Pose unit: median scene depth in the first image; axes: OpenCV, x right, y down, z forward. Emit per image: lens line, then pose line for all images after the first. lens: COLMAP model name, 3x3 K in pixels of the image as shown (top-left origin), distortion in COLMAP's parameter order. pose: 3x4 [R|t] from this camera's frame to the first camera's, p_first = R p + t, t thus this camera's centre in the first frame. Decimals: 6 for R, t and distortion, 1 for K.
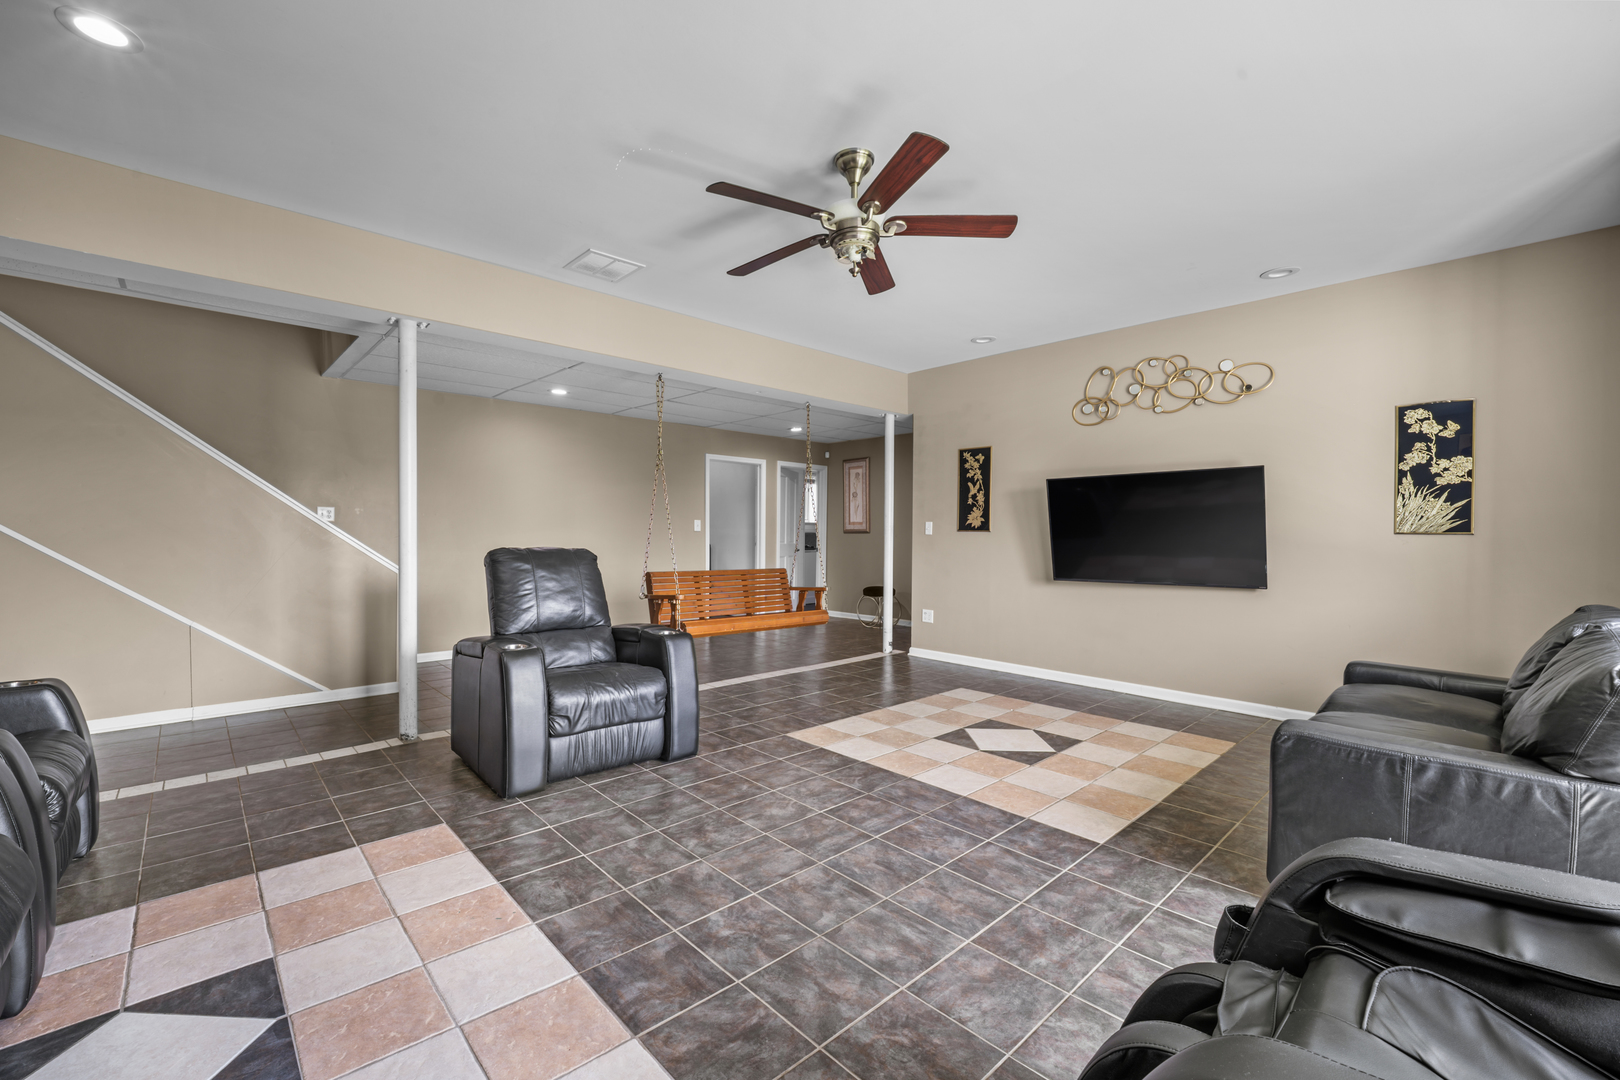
lens RADIAL K [[671.5, 0, 789.2], [0, 671.5, 527.0], [0, 0, 1]] dist [0.000824, -0.007429]
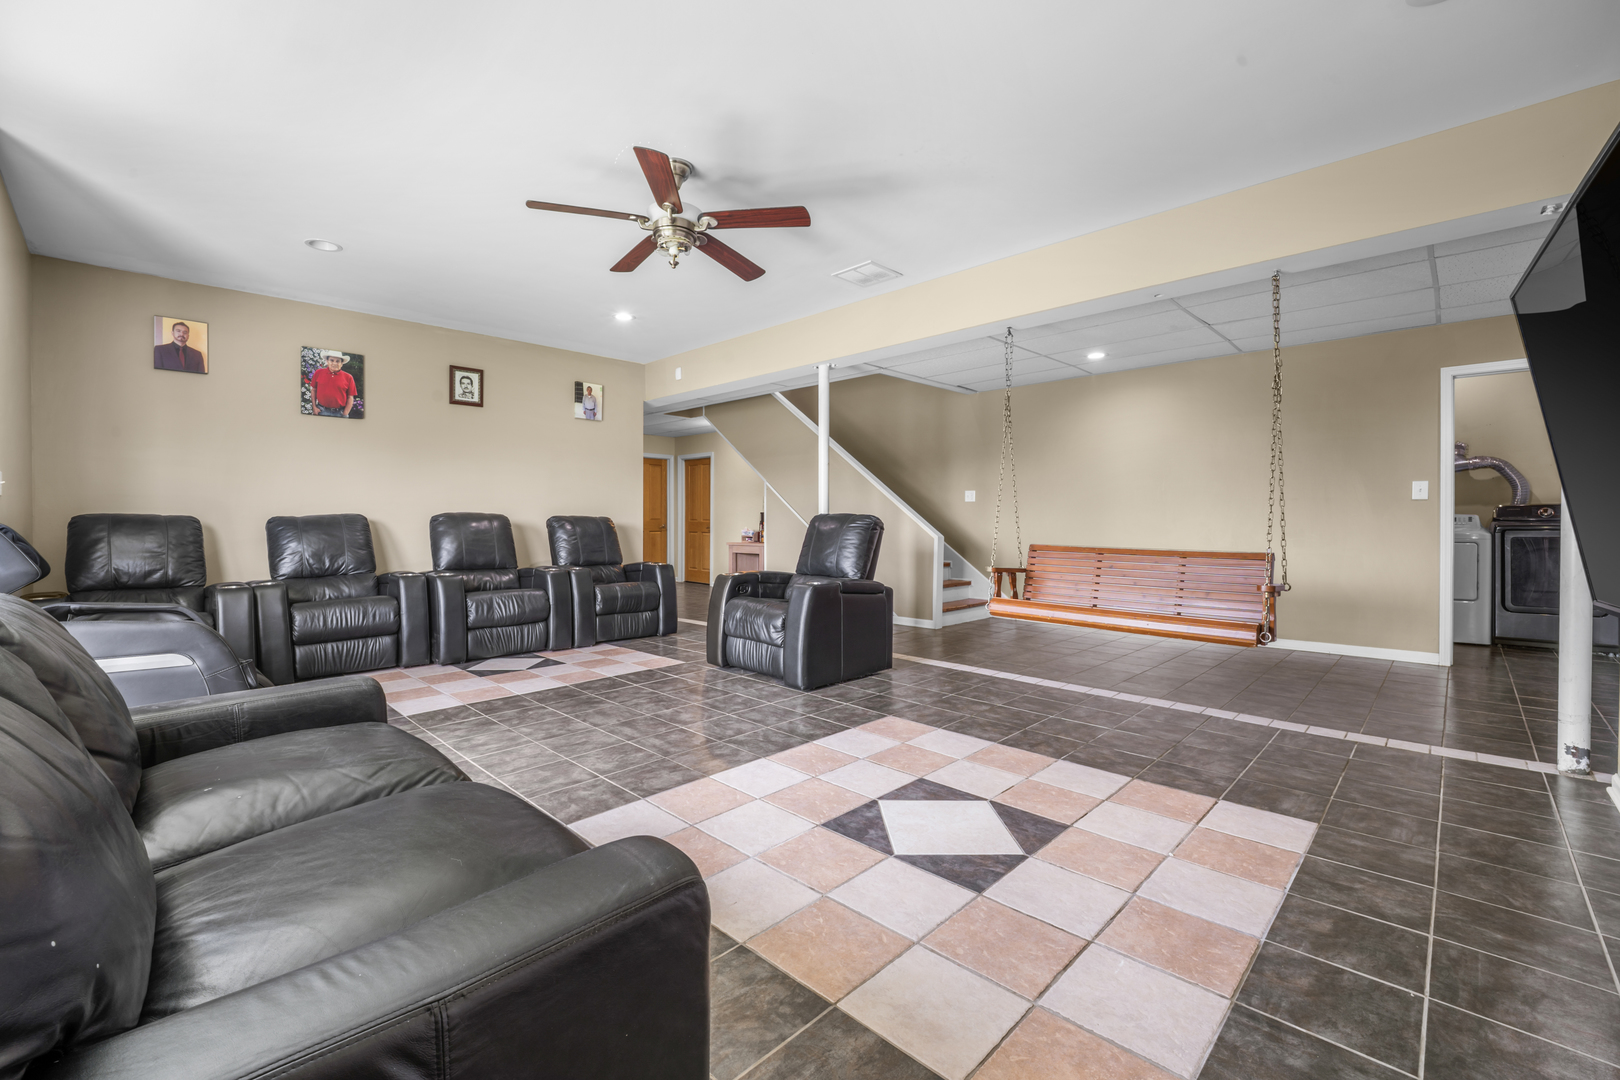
lens RADIAL K [[671.5, 0, 789.2], [0, 671.5, 527.0], [0, 0, 1]] dist [0.000824, -0.007429]
pose [[0.051313, 0.005764, -0.998666, 0.932871], [0.004146, 0.999973, 0.005985, 0.050057], [0.998674, -0.004447, 0.051287, 0.854405]]
